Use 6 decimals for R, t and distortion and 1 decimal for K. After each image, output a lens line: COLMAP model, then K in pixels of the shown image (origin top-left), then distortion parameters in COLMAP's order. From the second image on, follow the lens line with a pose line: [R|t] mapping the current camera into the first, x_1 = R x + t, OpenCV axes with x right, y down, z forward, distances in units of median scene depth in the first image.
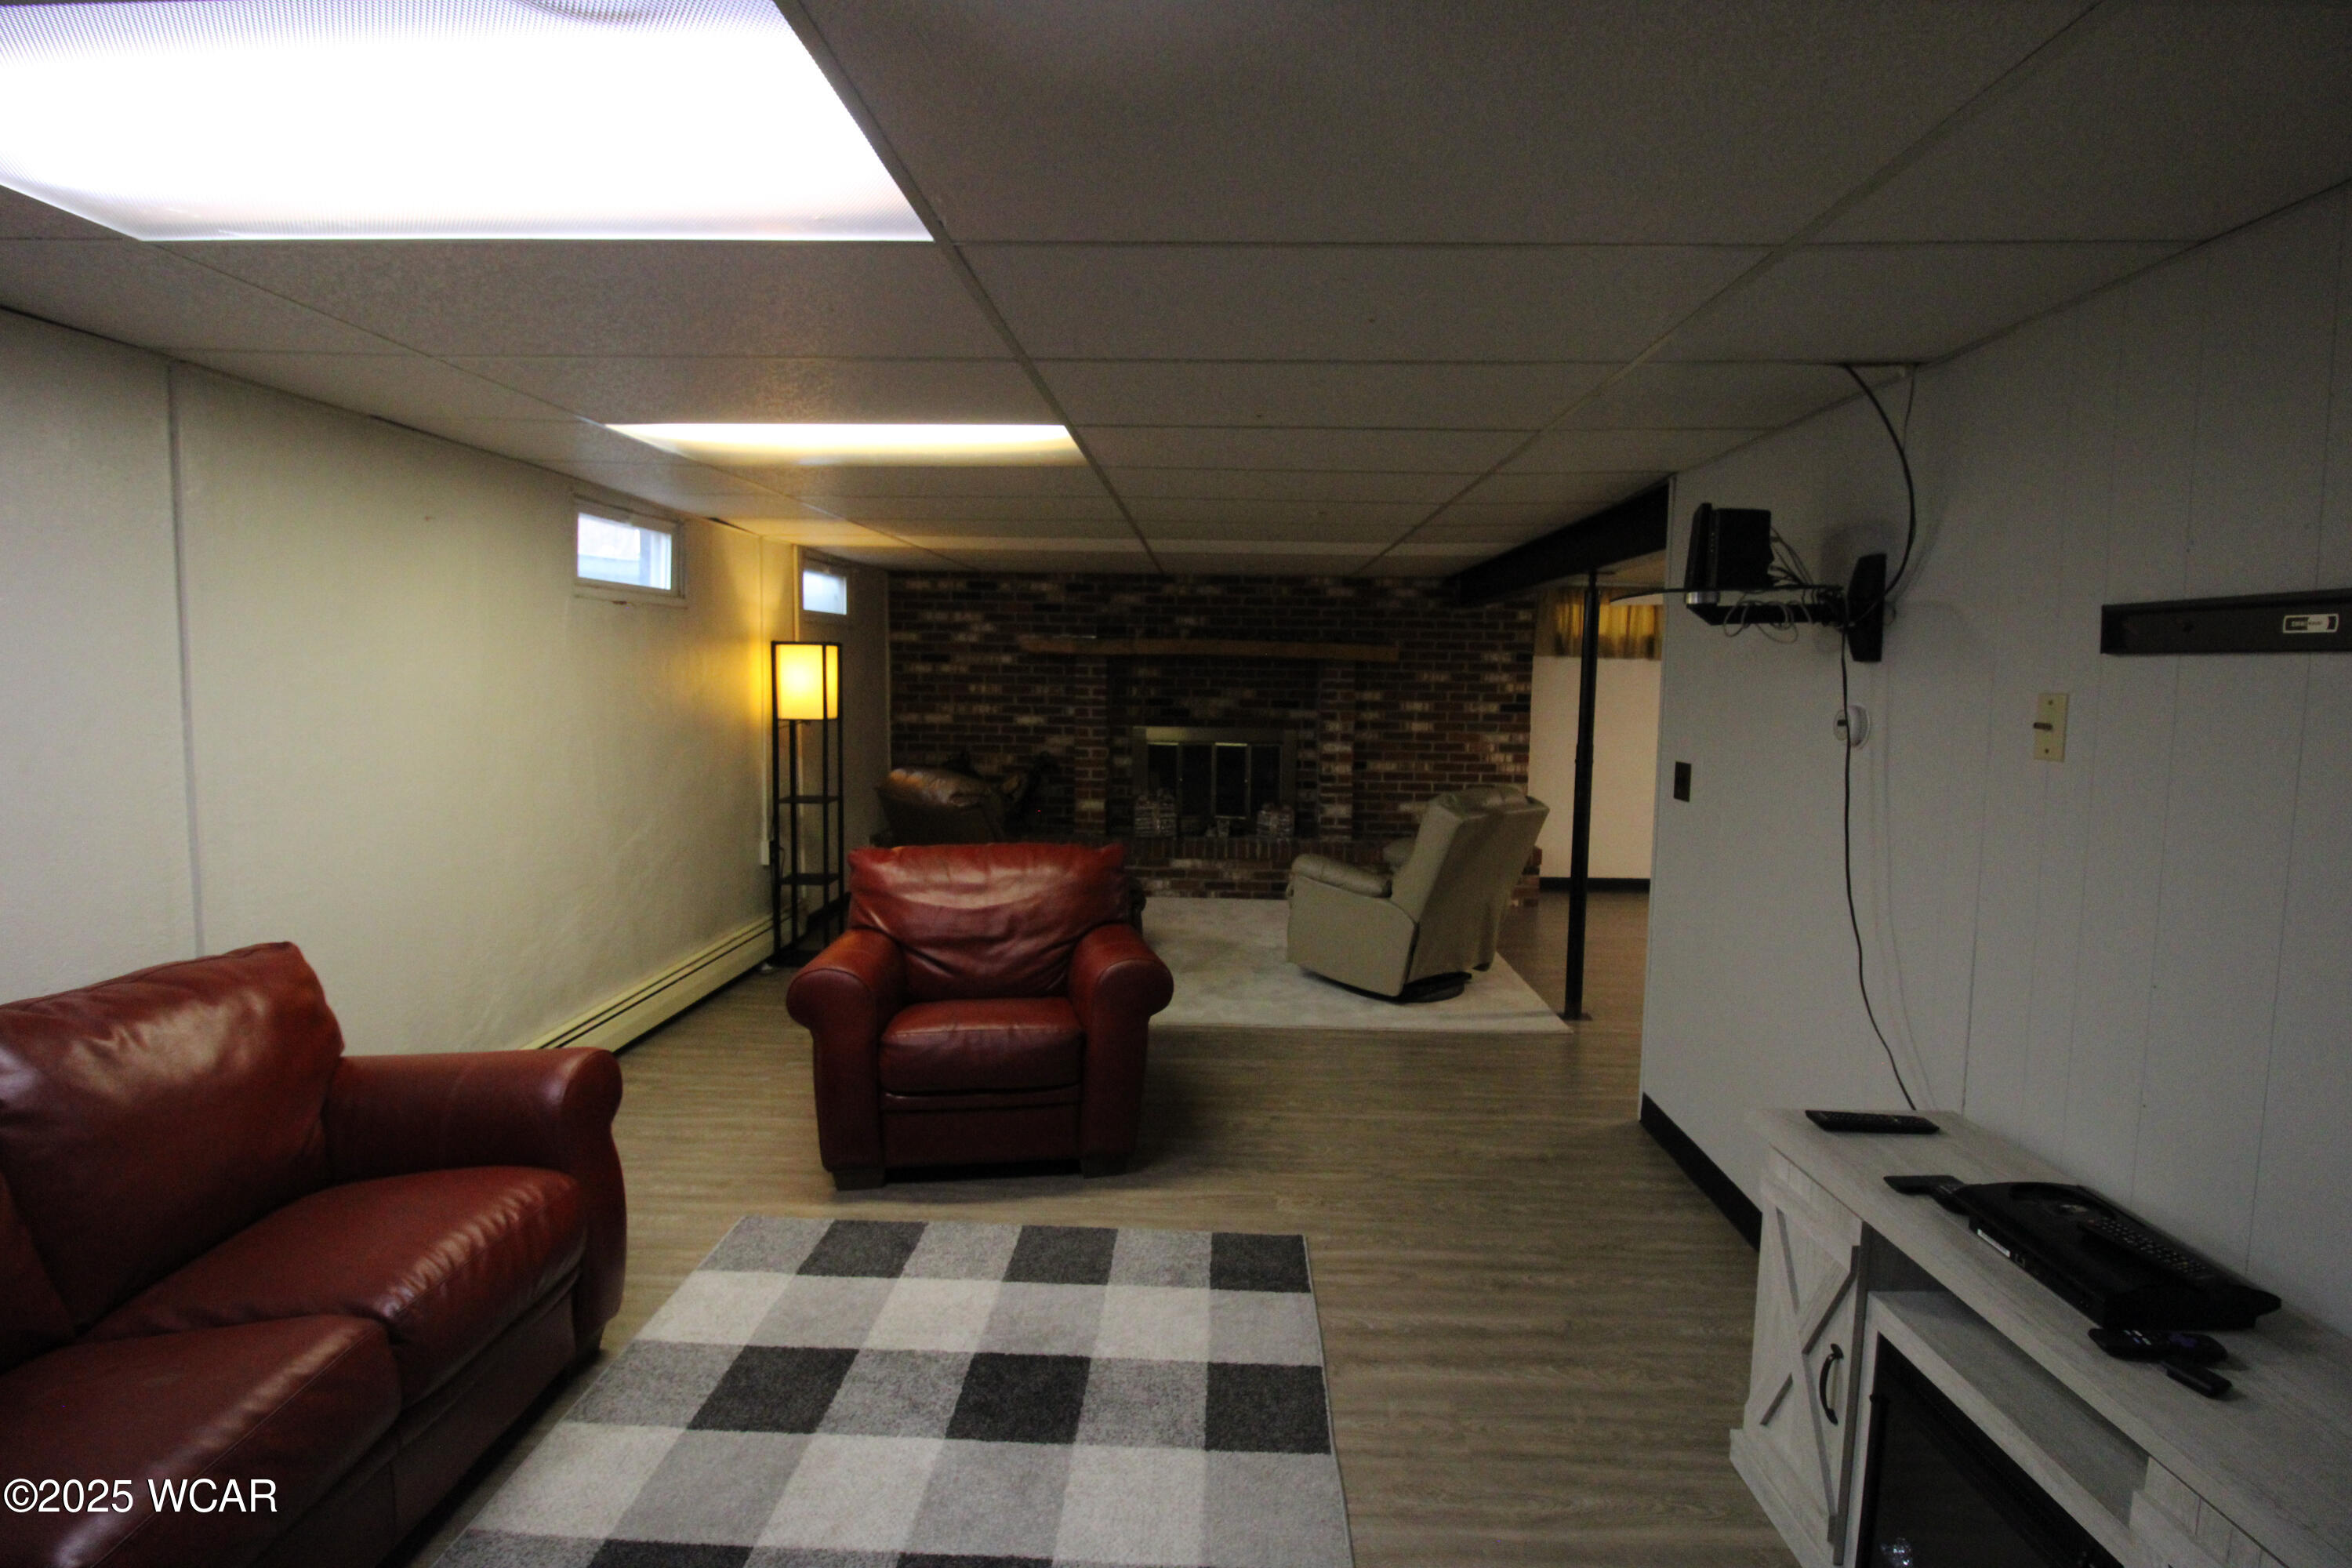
lens RADIAL K [[1092.7, 0, 1181.6], [0, 1092.7, 782.8], [0, 0, 1]] dist [0.005851, 0.000753]
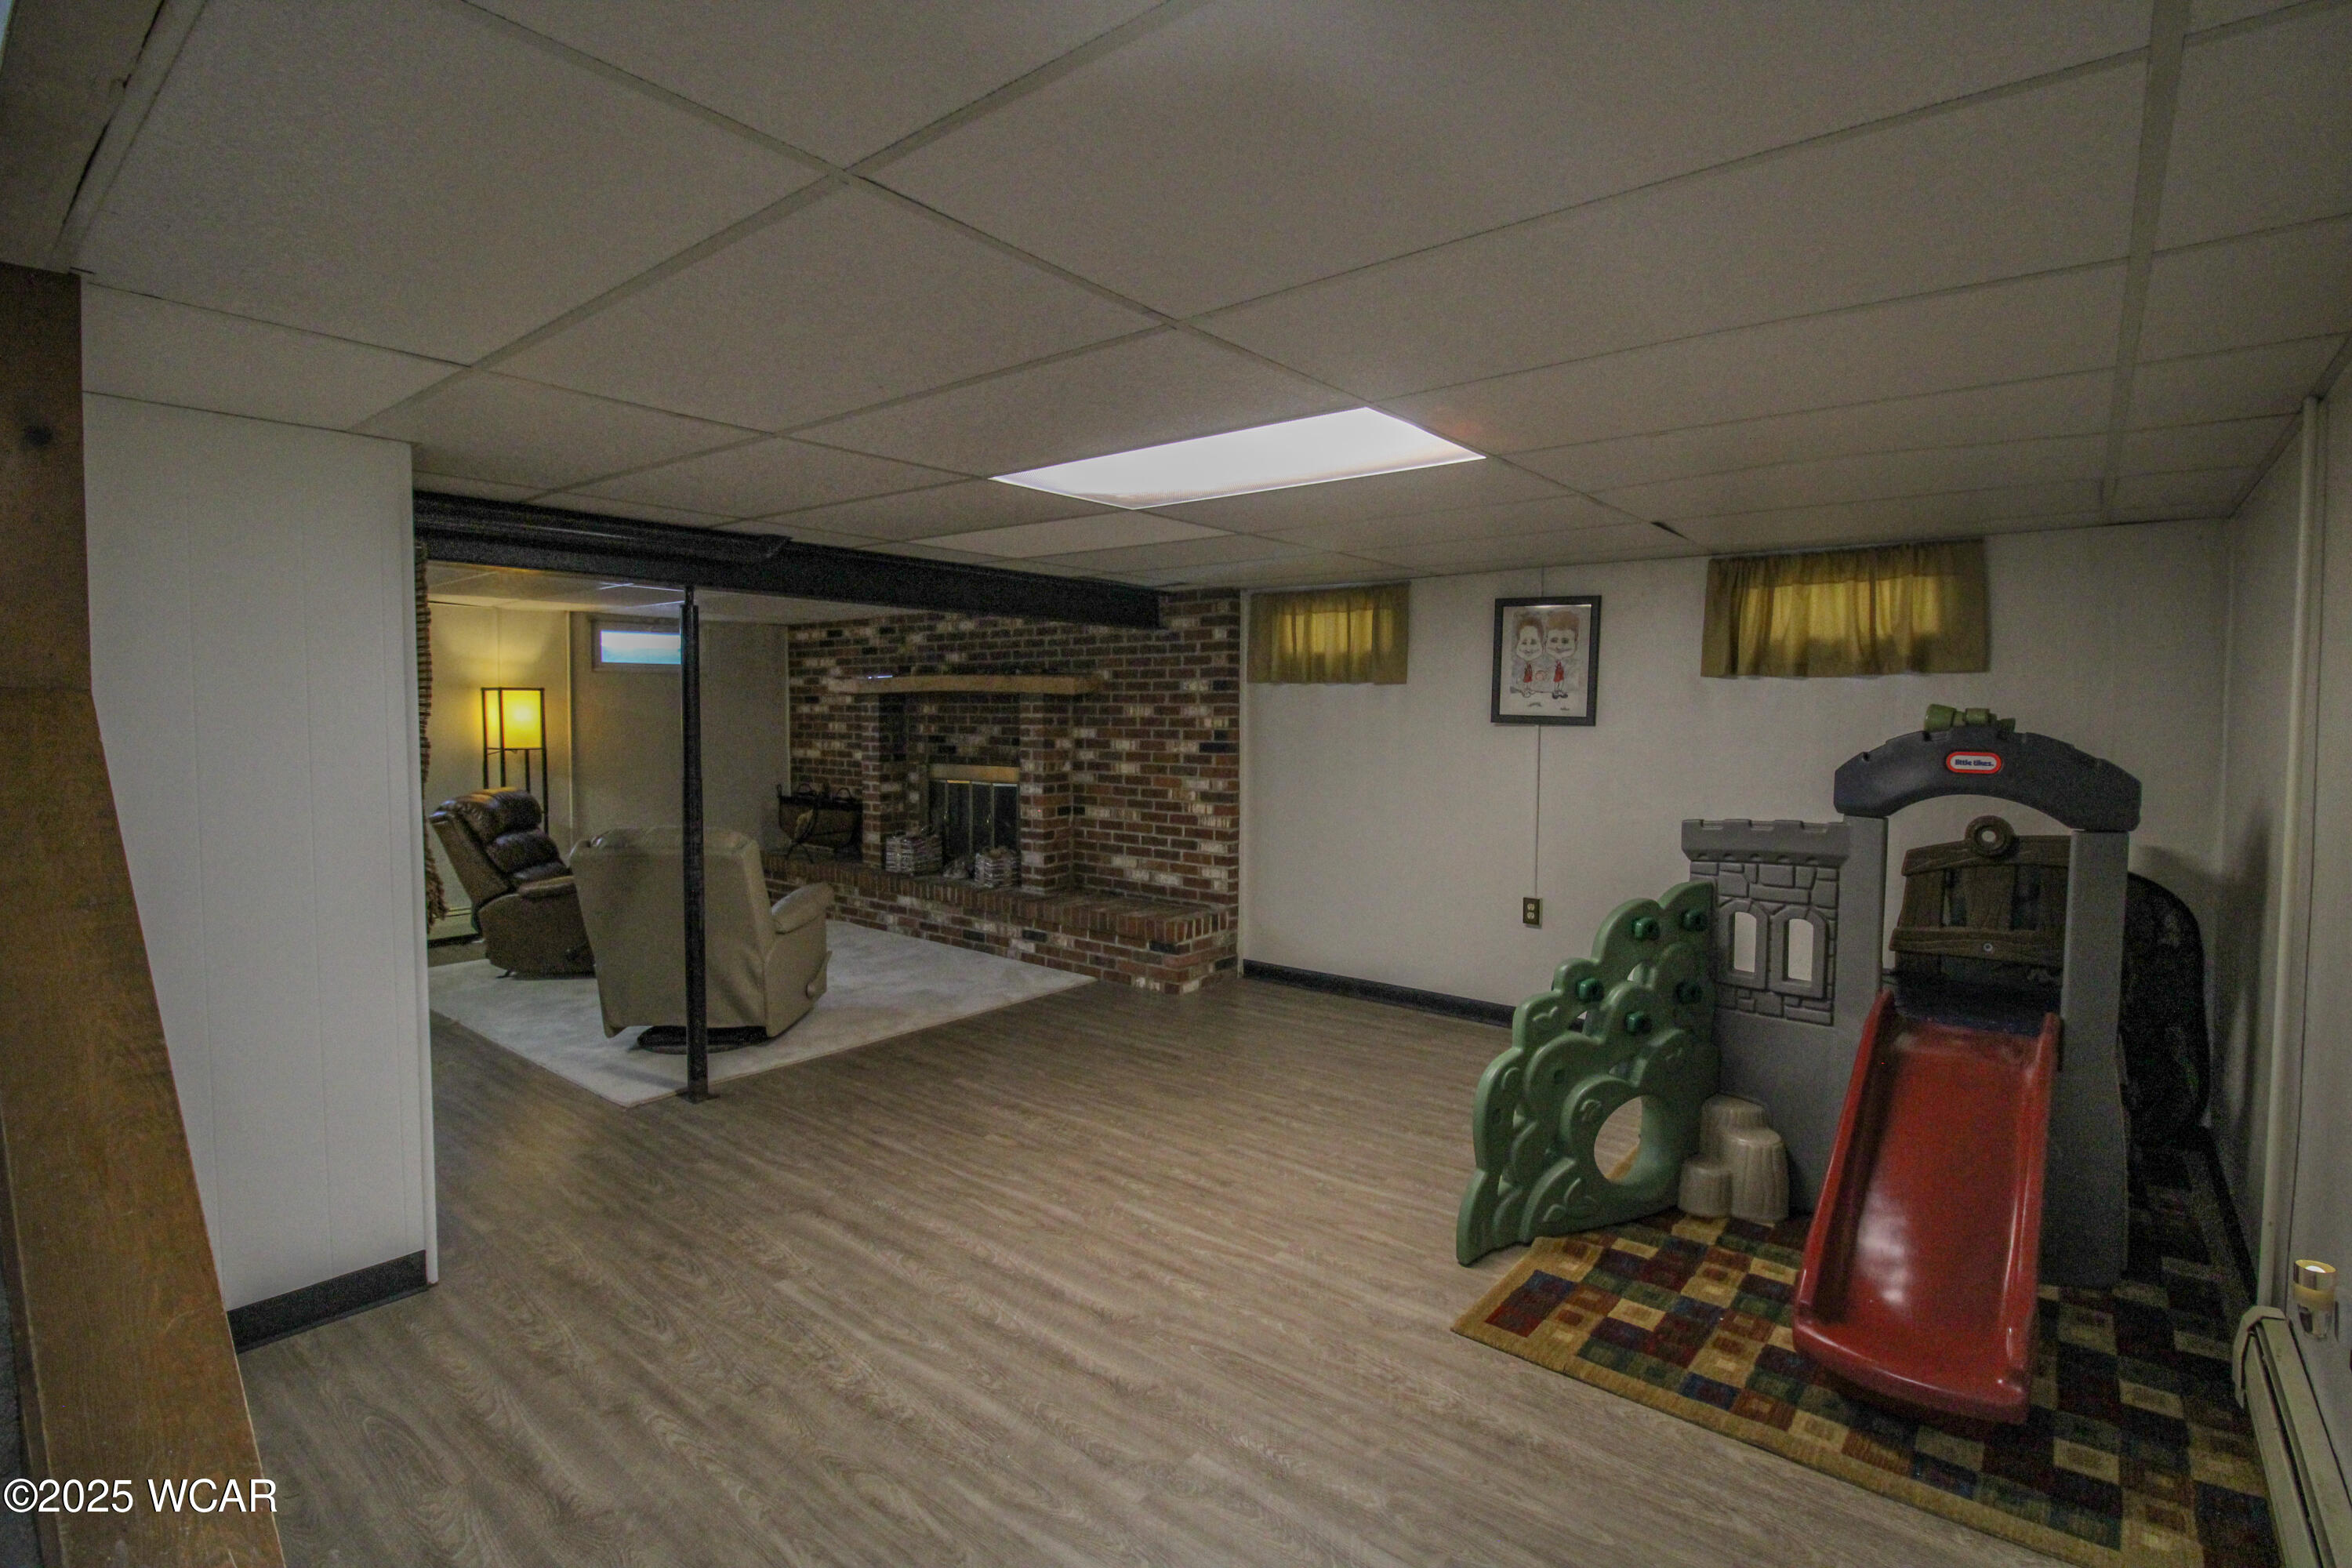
lens RADIAL K [[1092.7, 0, 1180.4], [0, 1092.7, 774.8], [0, 0, 1]] dist [0.005851, 0.000753]
pose [[0.796863, 0.022227, -0.603750, 0.770833], [-0.051180, 0.998214, -0.030801, -0.022048], [0.601988, 0.055444, 0.796578, 0.340029]]
